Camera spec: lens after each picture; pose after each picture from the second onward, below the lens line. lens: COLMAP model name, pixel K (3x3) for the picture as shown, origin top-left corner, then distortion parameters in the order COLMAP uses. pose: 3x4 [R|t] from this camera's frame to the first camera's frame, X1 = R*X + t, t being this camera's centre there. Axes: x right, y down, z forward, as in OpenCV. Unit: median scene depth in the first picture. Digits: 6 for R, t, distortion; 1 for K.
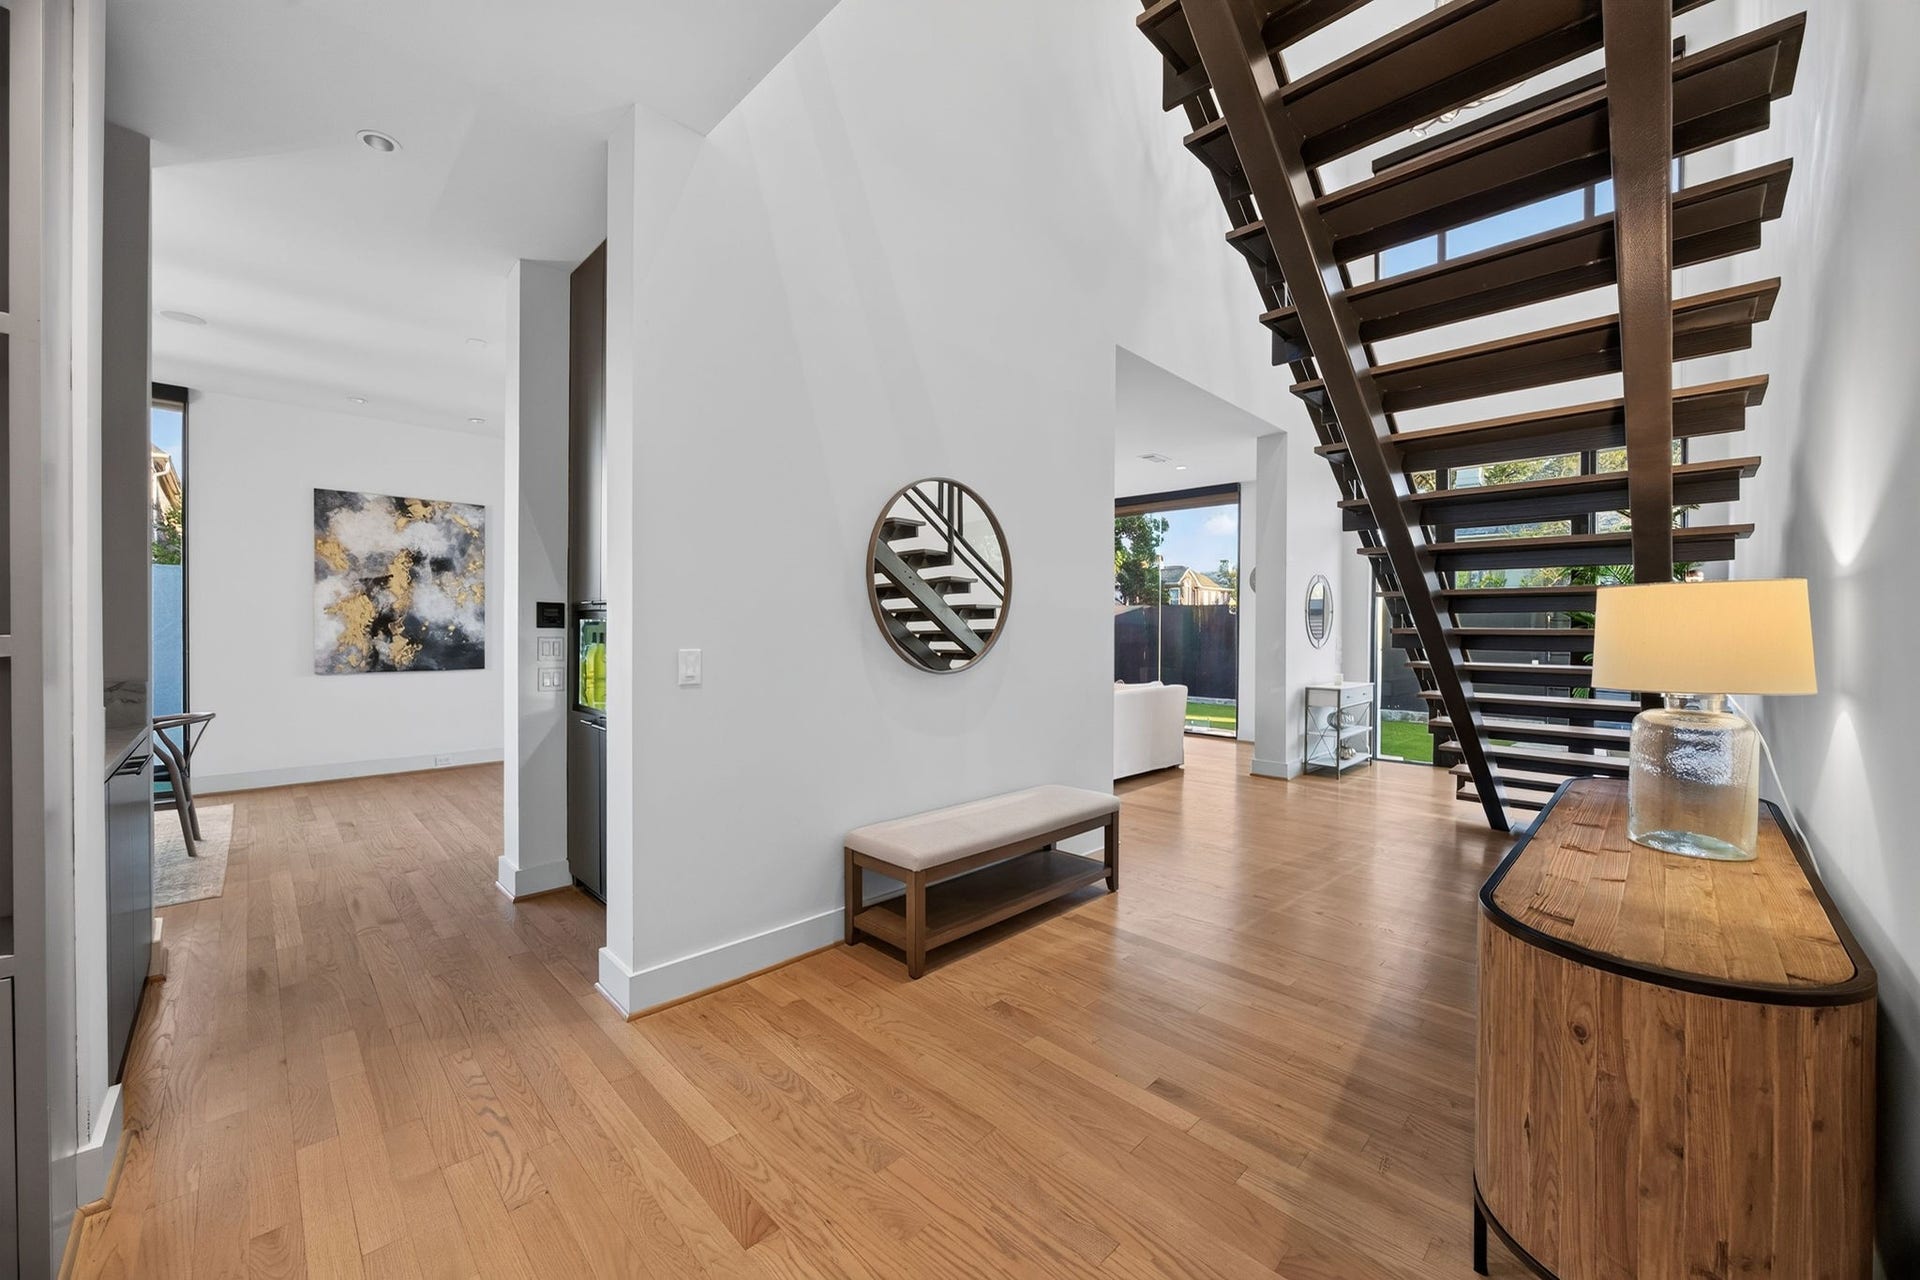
lens RADIAL K [[727.9, 0, 960.0], [0, 727.9, 640.0], [0, 0, 1]] dist [-0.007942, -0.000031]
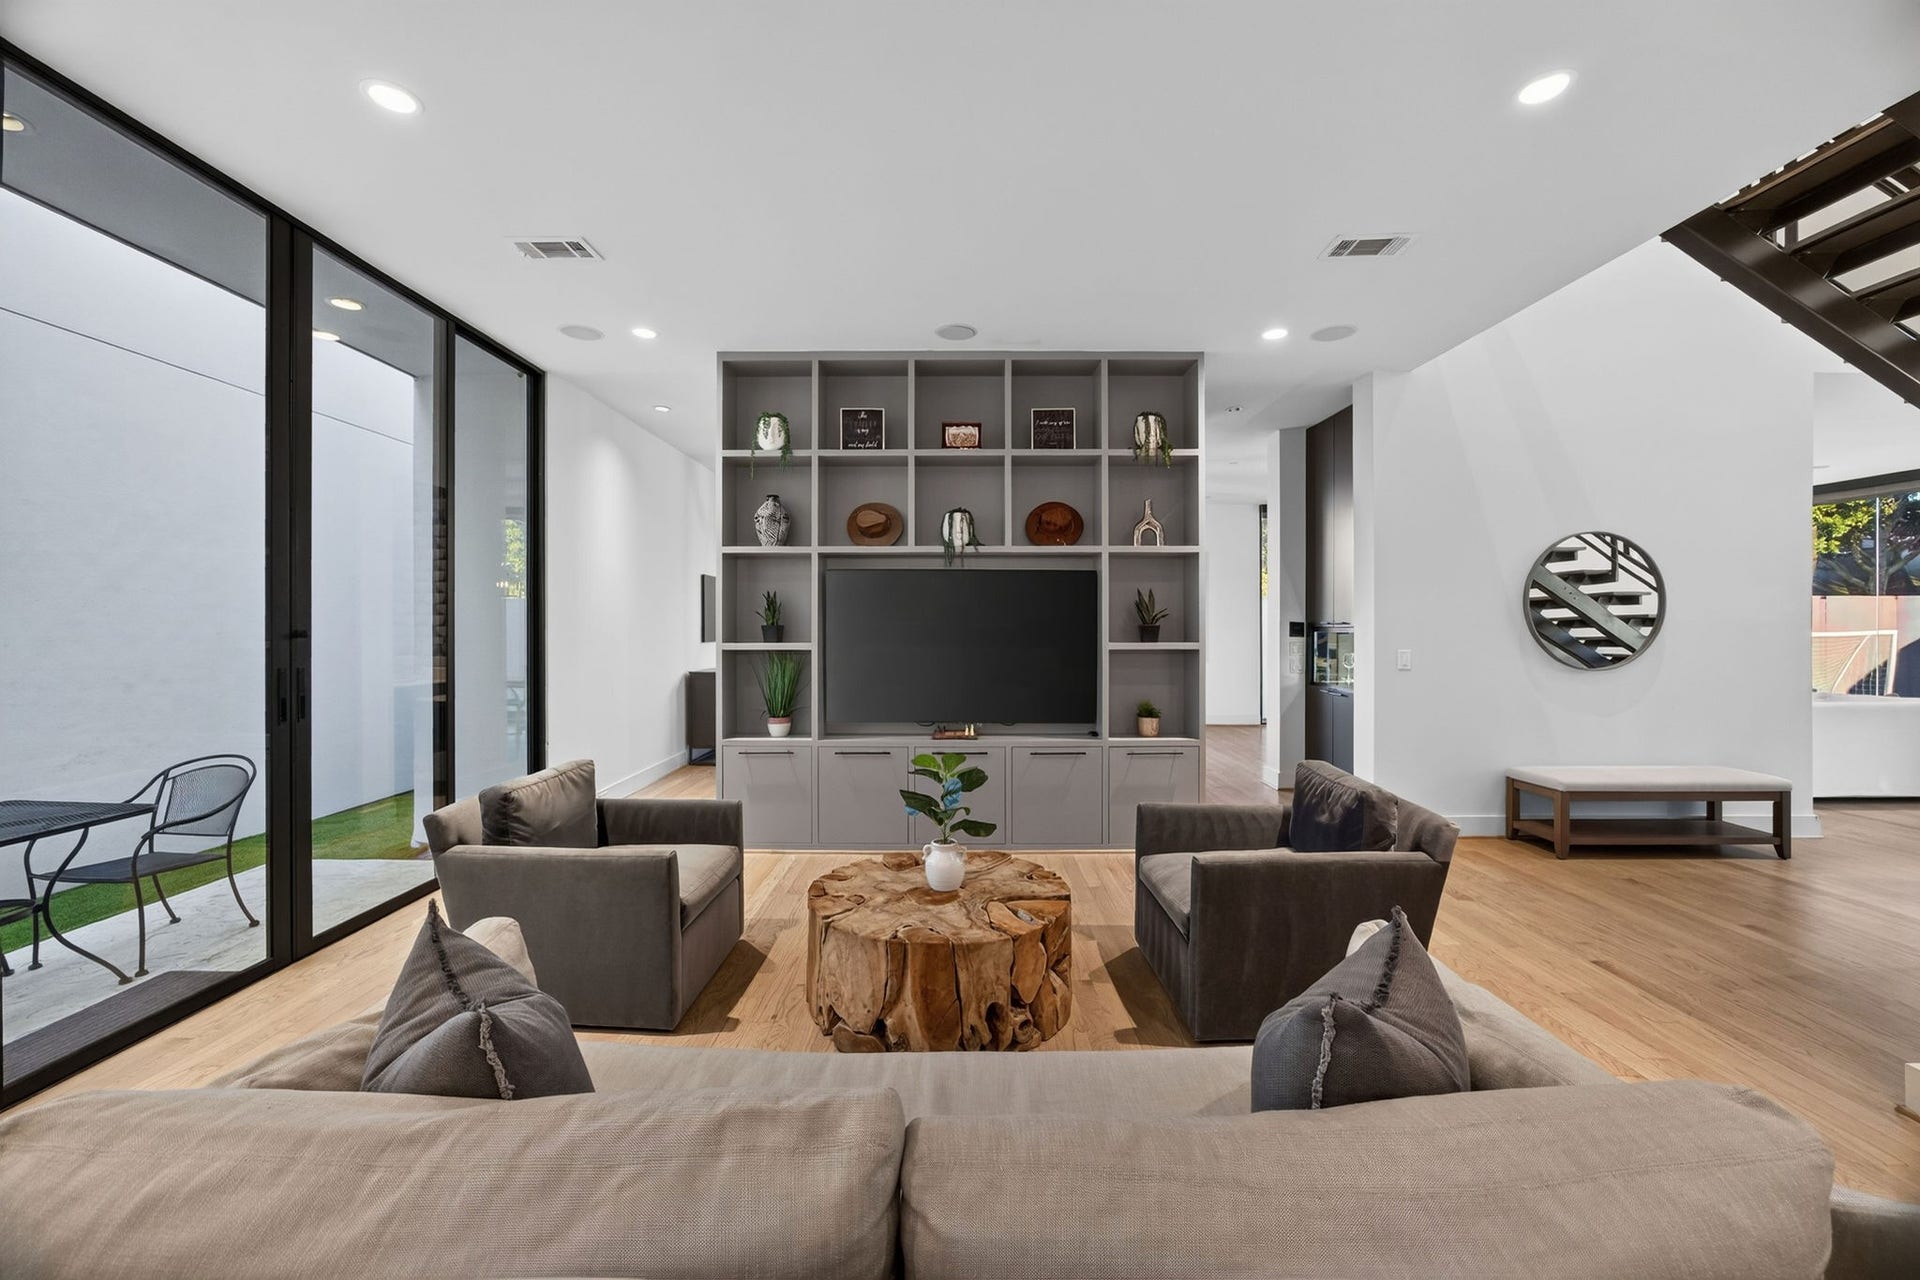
lens RADIAL K [[727.9, 0, 960.0], [0, 727.9, 640.0], [0, 0, 1]] dist [-0.007942, -0.000031]
pose [[0.702911, 0.000764, -0.711278, 0.082752], [-0.004938, 0.999981, -0.003806, 0.001591], [0.711261, 0.006187, 0.702901, -0.623693]]
